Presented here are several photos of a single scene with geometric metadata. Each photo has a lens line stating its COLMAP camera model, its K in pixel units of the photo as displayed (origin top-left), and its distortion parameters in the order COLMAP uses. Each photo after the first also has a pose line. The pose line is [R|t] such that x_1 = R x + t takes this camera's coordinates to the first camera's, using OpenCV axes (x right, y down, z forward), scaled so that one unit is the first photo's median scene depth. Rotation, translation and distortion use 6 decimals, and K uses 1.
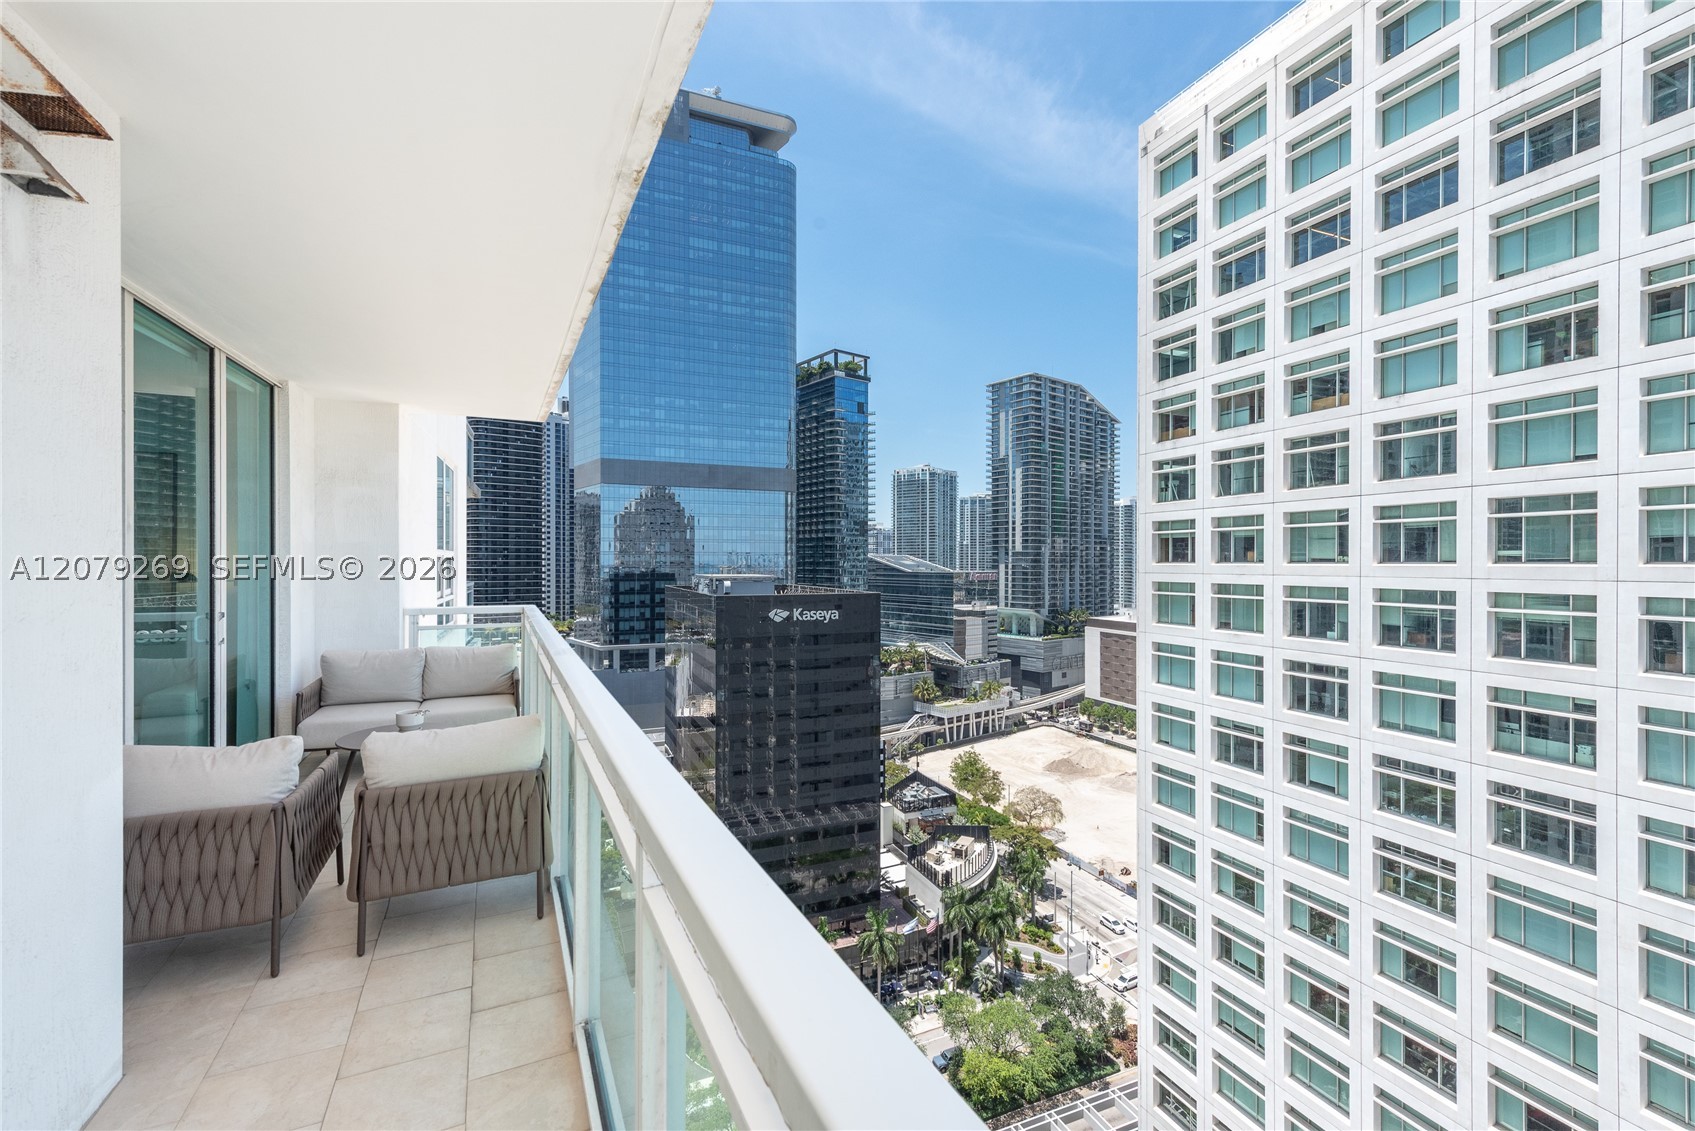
lens RADIAL K [[746.3, 0, 855.7], [0, 746.3, 563.2], [0, 0, 1]] dist [0.017907, 0.000064]
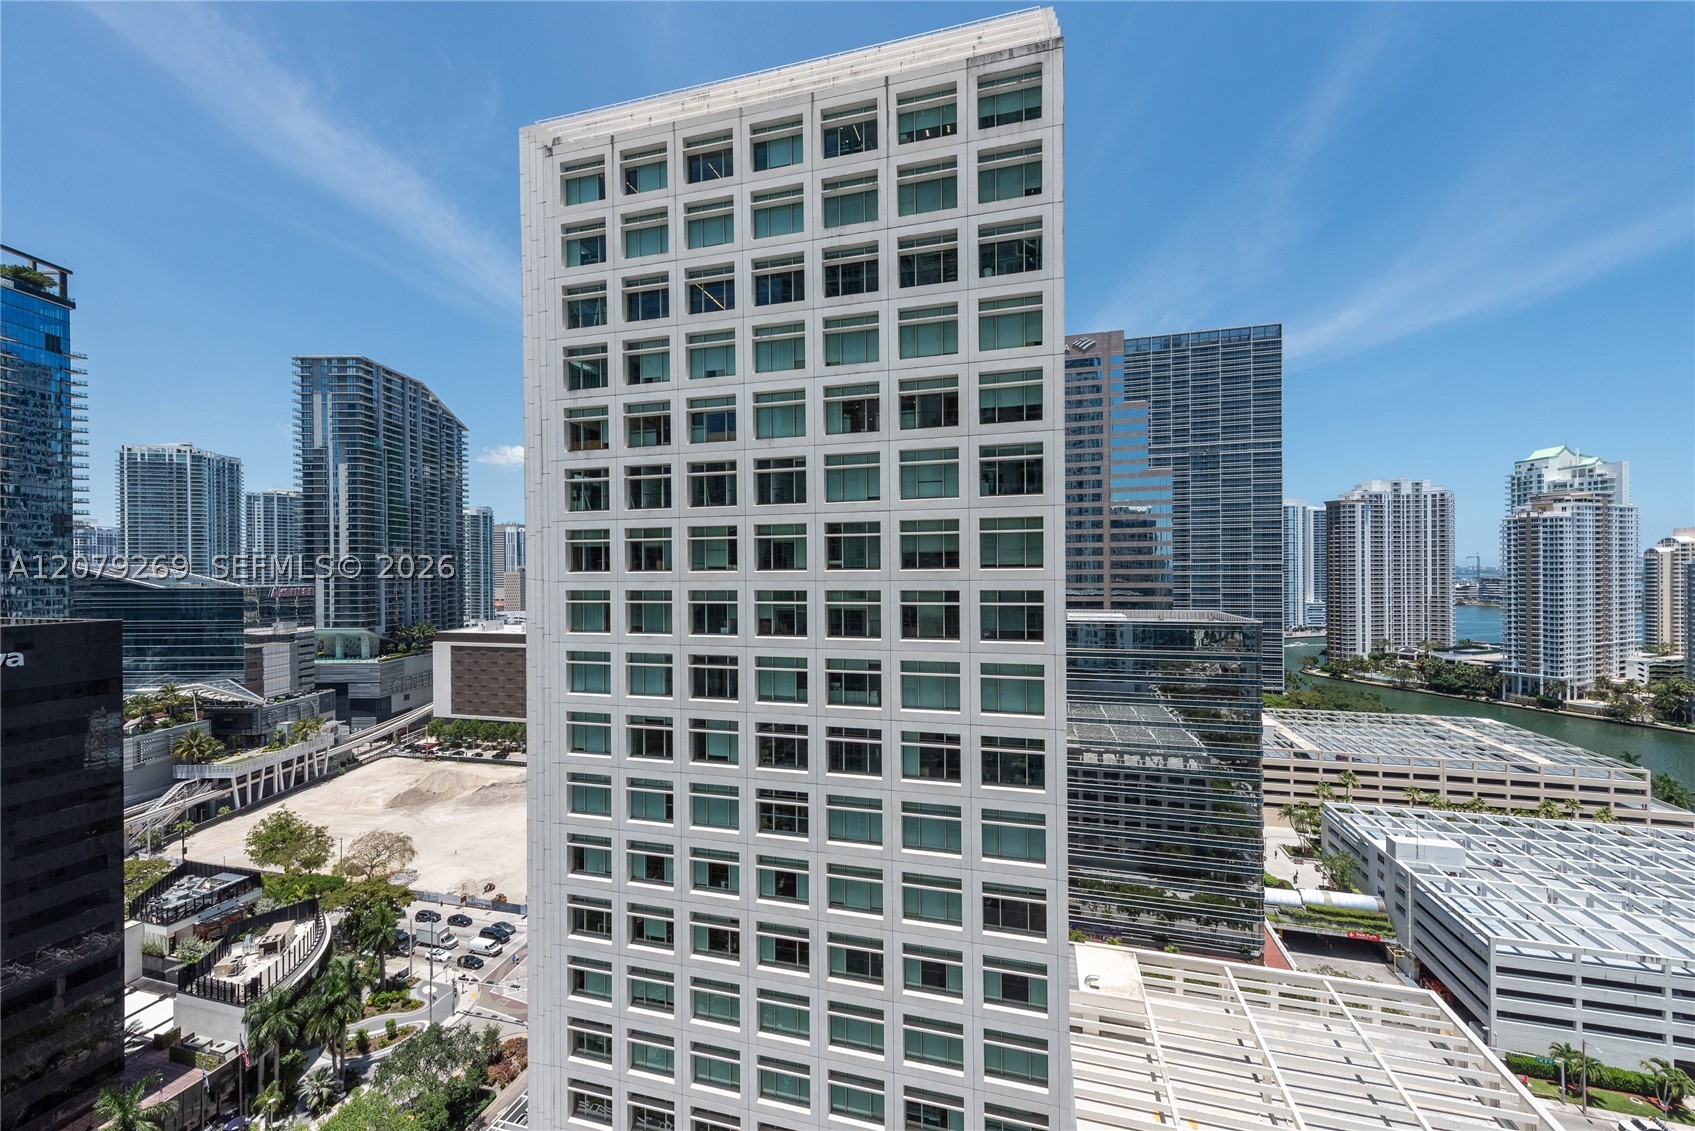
lens RADIAL K [[665.0, 0, 836.6], [0, 665.0, 573.0], [0, 0, 1]] dist [0.017876, -0.004079]
pose [[0.618847, -0.008398, 0.785466, -0.084633], [0.009626, 0.999949, 0.003107, 0.002127], [-0.785452, 0.005639, 0.618897, 0.188482]]
